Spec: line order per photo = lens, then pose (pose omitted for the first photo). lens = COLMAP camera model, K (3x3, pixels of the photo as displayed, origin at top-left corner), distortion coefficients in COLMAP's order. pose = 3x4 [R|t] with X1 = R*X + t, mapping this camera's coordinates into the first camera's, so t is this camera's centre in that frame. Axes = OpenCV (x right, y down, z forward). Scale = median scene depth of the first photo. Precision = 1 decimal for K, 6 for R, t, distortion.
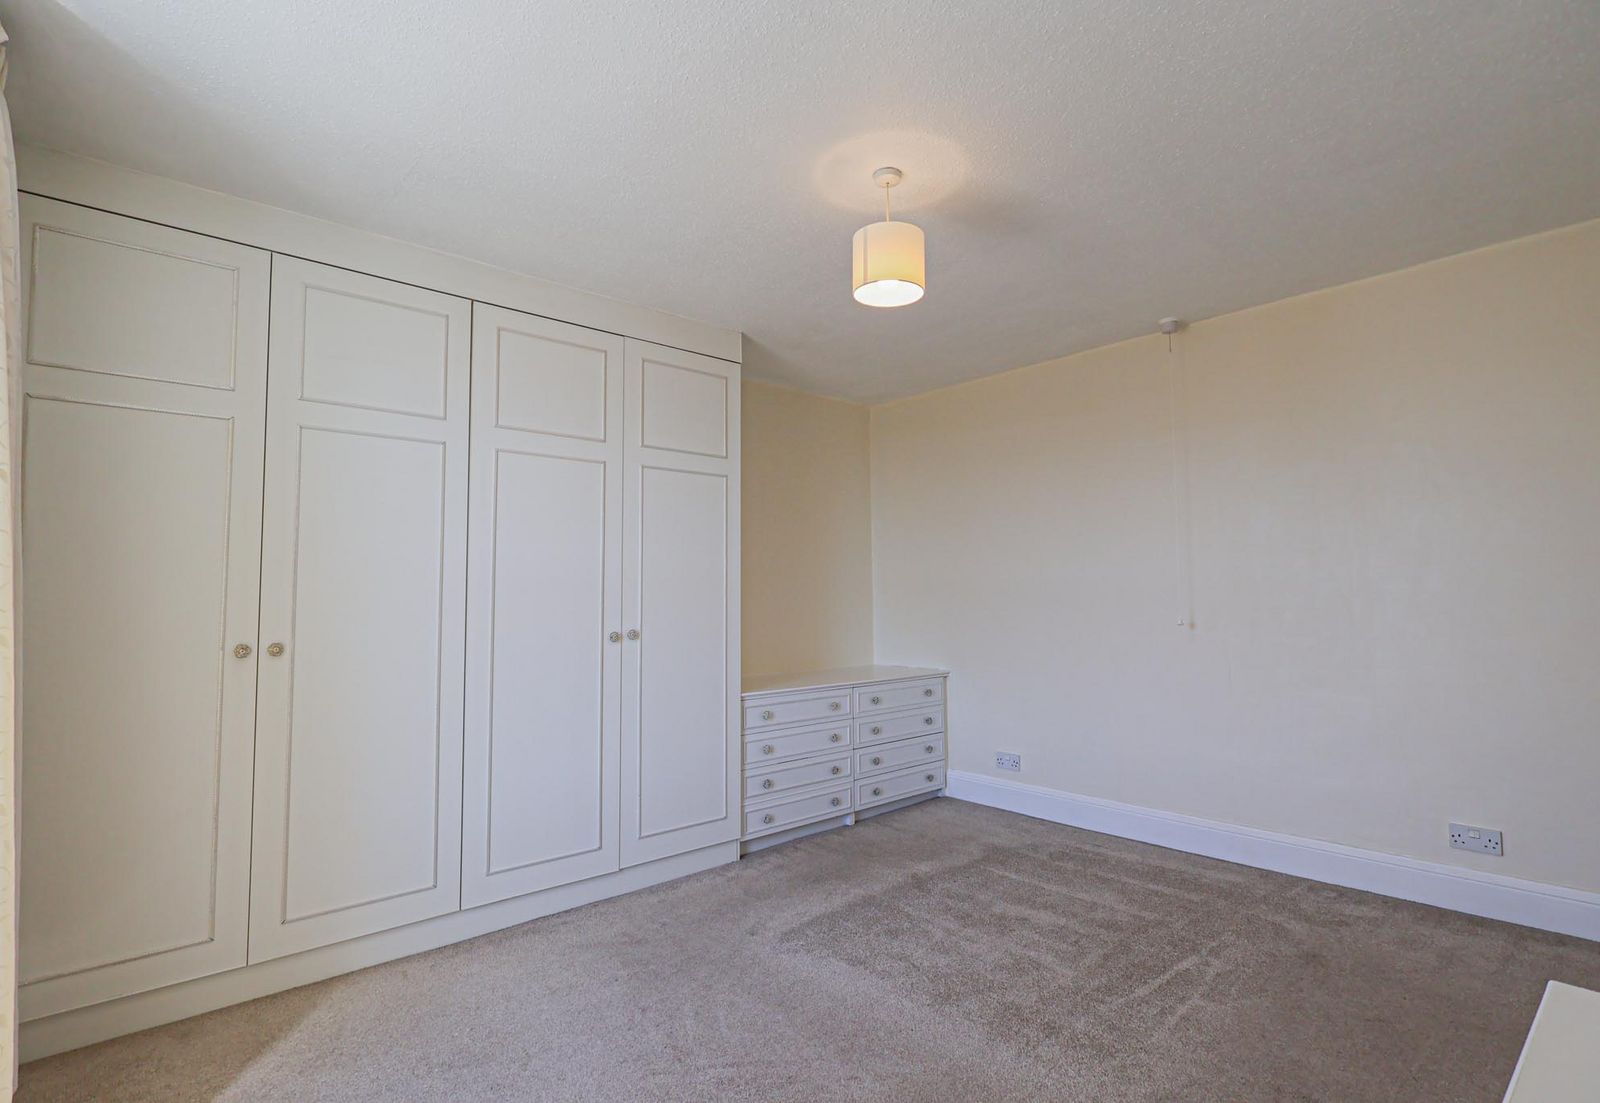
lens RADIAL K [[791.8, 0, 816.9], [0, 791.8, 546.9], [0, 0, 1]] dist [0.000378, -0.000163]
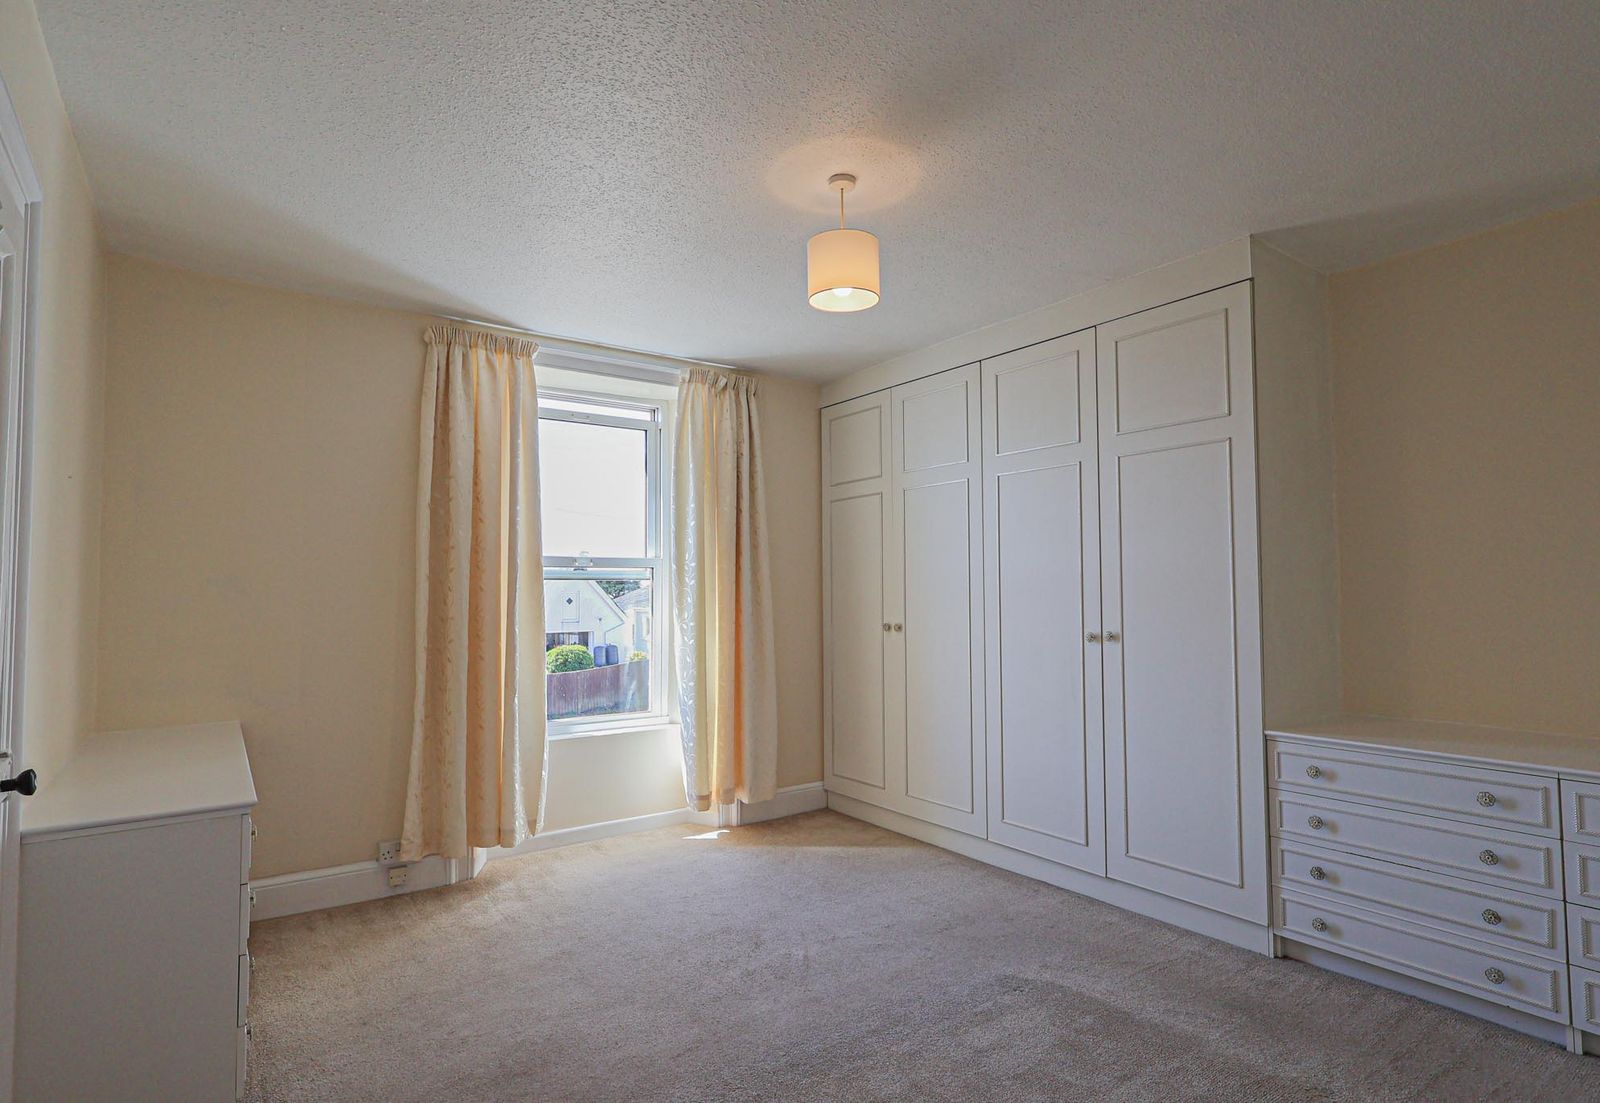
lens RADIAL K [[825.4, 0, 806.0], [0, 825.4, 562.2], [0, 0, 1]] dist [0.002259, -0.000358]
pose [[-0.108096, -0.038983, -0.993376, 0.729484], [0.060440, 0.997125, -0.045707, 0.041347], [0.992301, -0.064980, -0.105429, 0.686540]]
